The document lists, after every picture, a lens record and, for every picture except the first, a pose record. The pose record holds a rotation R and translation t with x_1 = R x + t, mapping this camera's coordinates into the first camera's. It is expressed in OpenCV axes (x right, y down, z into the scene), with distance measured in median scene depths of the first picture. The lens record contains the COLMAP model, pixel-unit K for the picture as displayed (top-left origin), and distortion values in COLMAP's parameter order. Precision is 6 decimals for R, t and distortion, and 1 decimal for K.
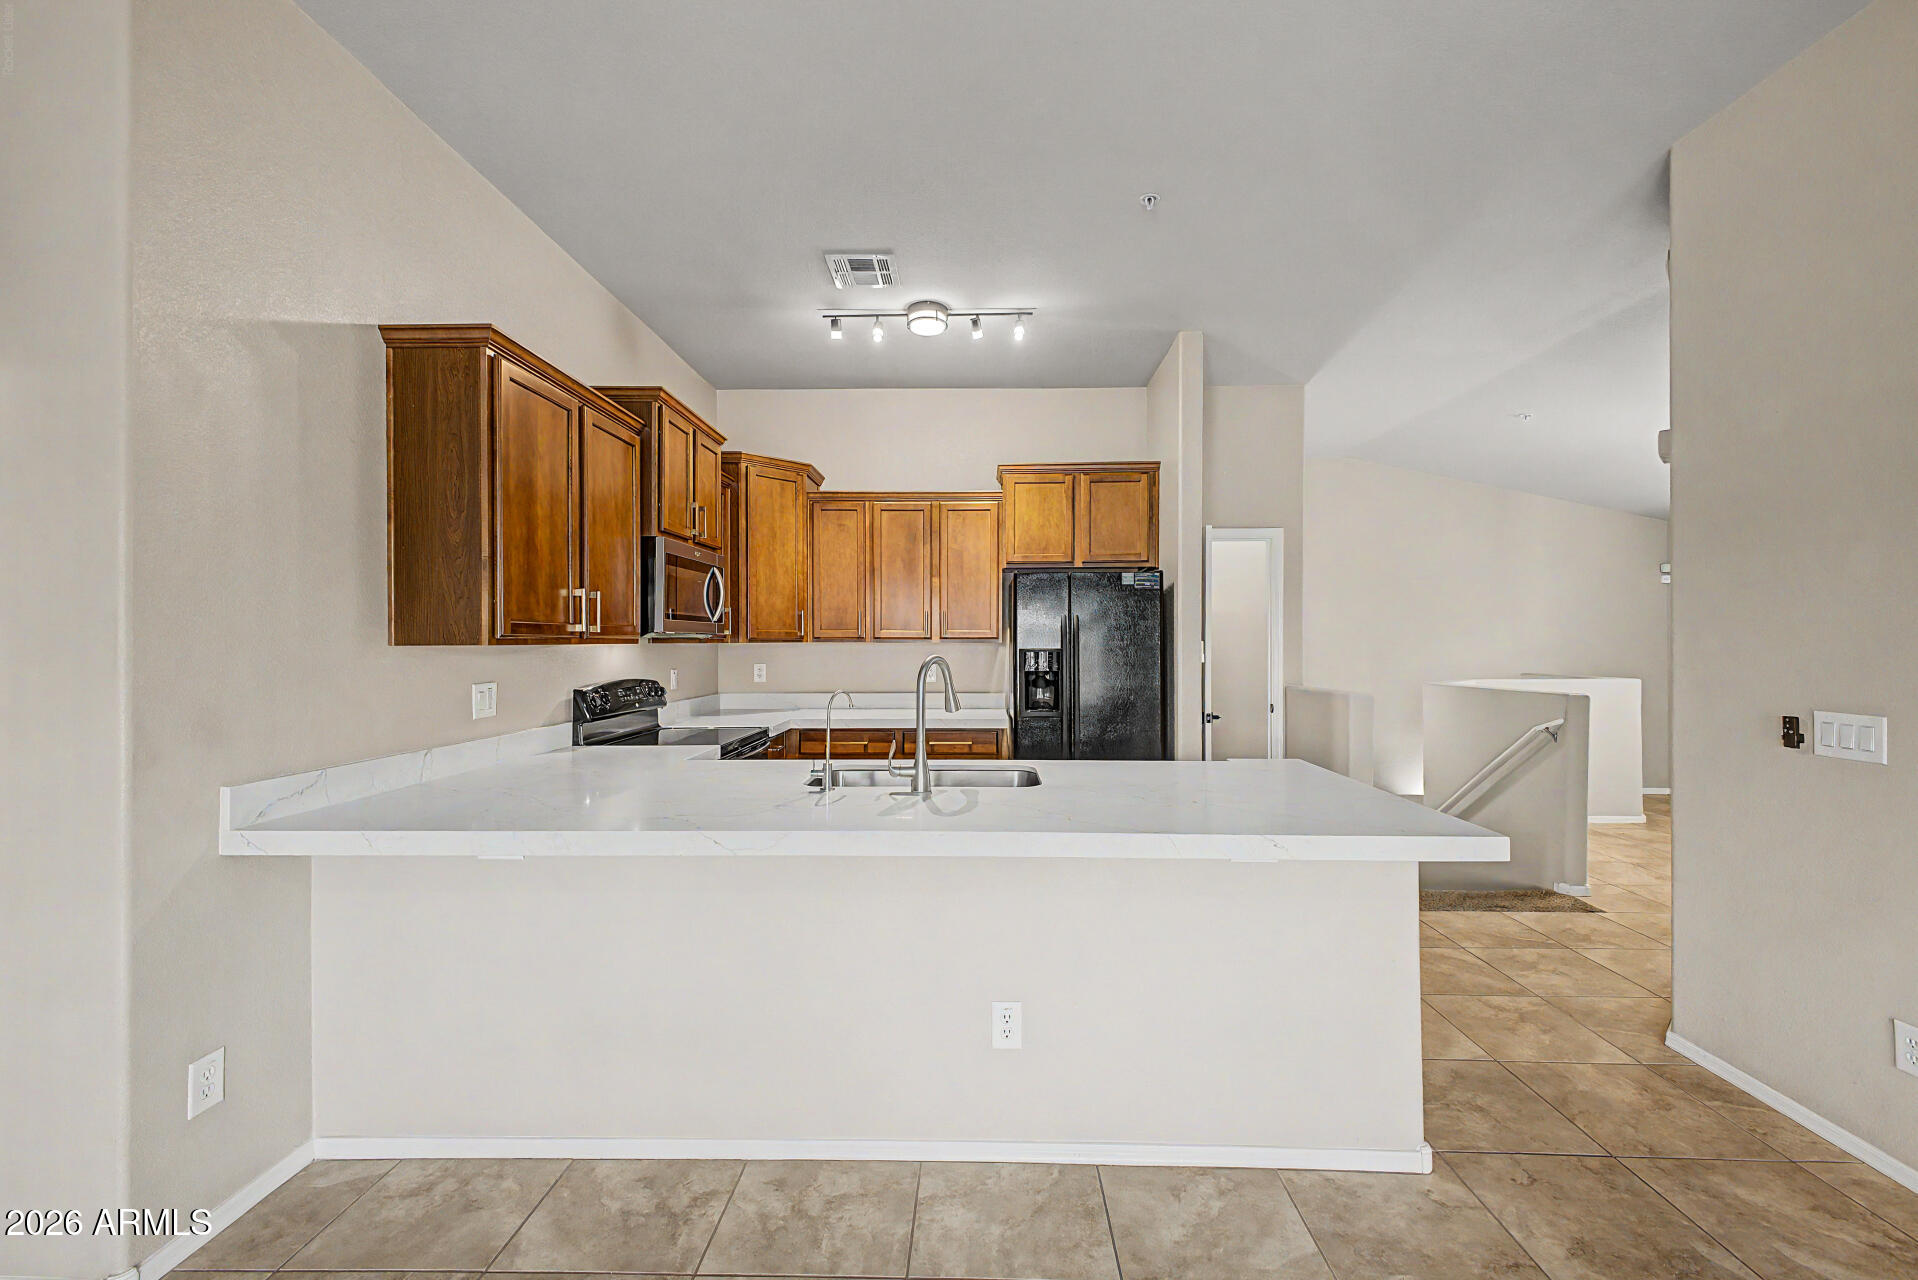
lens RADIAL K [[758.5, 0, 959.0], [0, 758.5, 640.0], [0, 0, 1]] dist [0.011324, -0.000041]
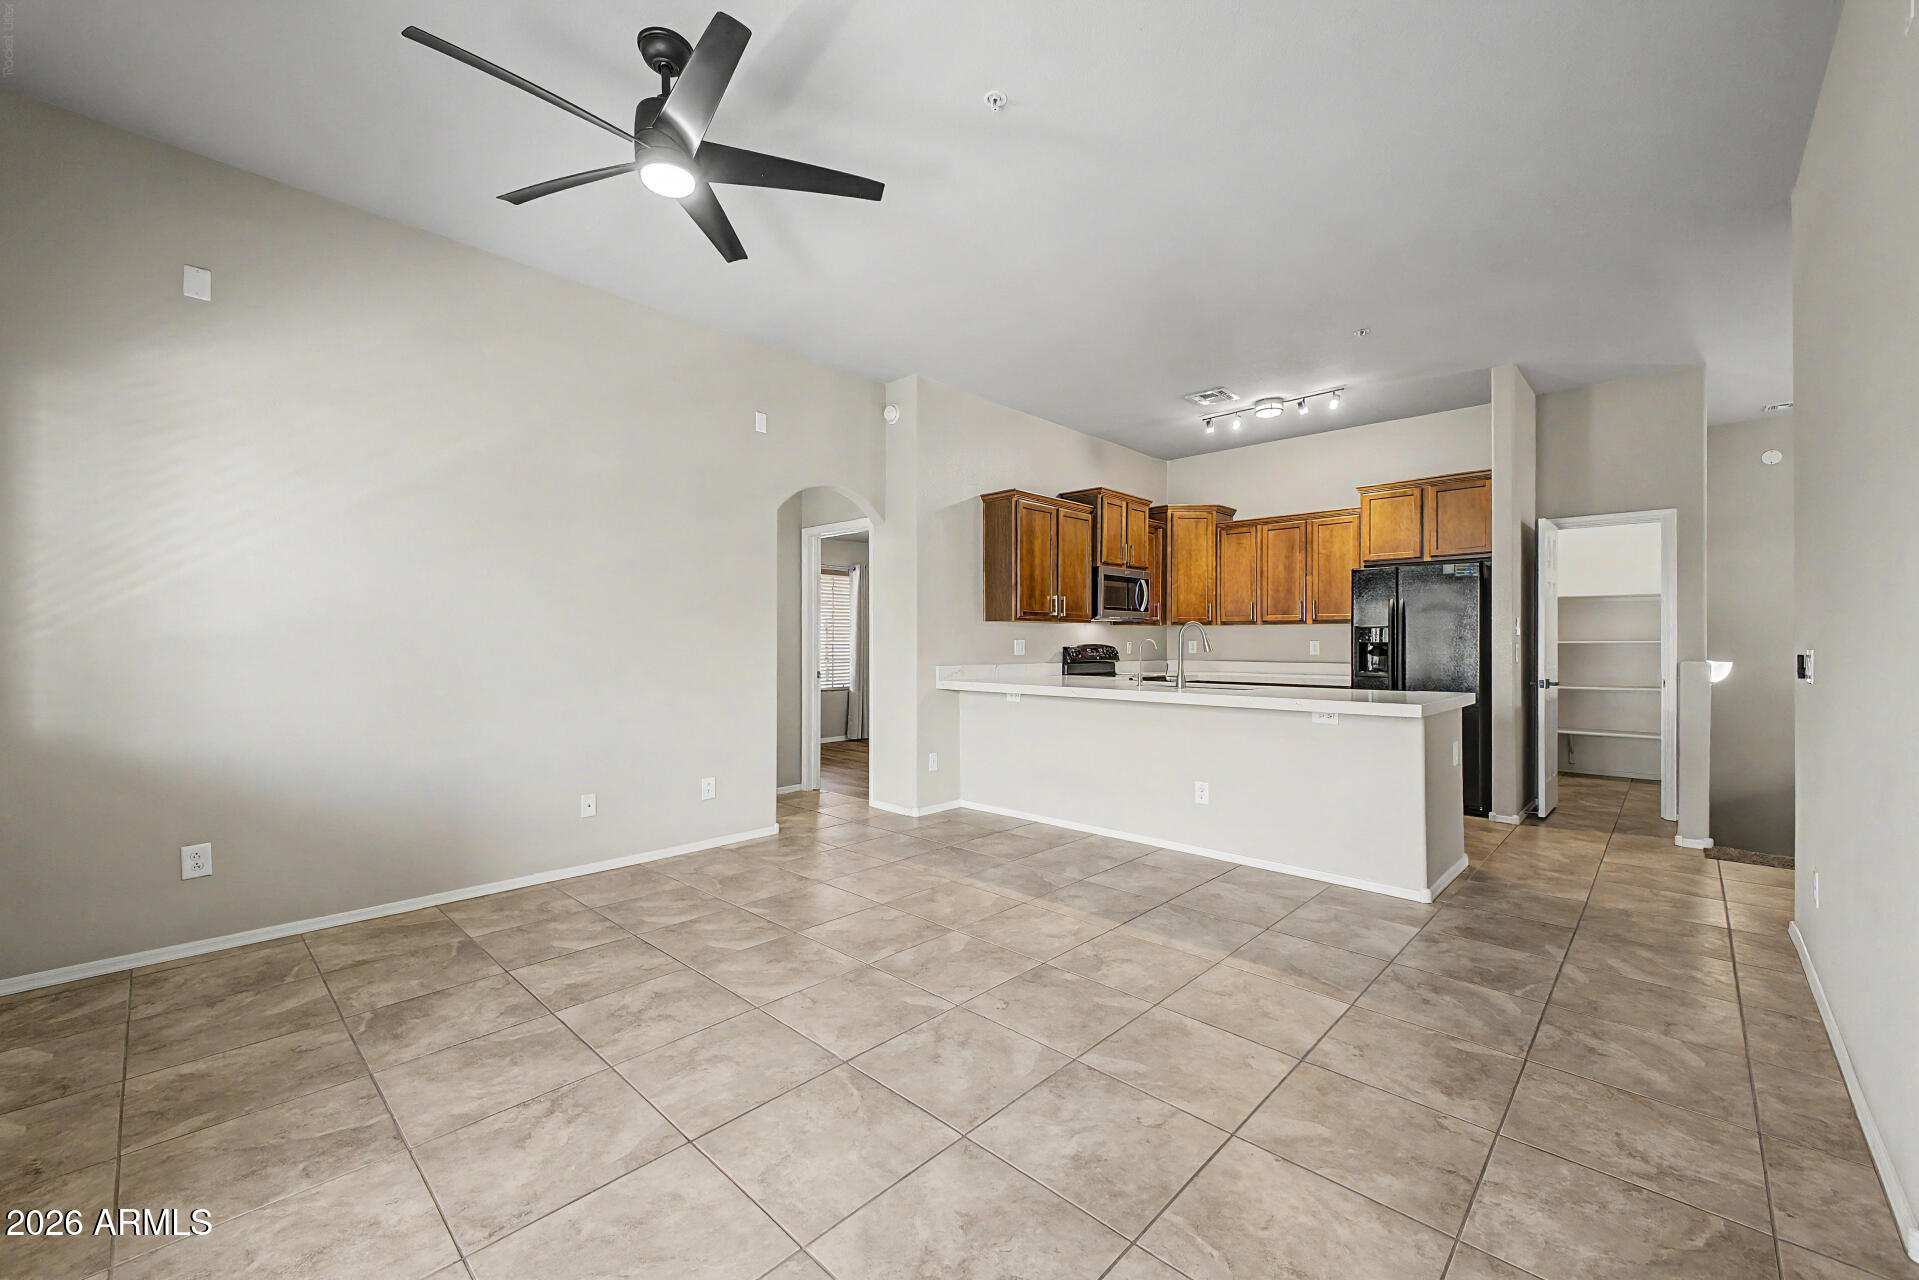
lens RADIAL K [[758.9, 0, 959.5], [0, 758.9, 640.0], [0, 0, 1]] dist [0.011324, -0.000041]
pose [[0.742553, -0.001894, -0.669784, 0.518351], [0.000516, 0.999997, -0.002255, 0.044371], [0.669787, 0.001329, 0.742552, -0.542273]]
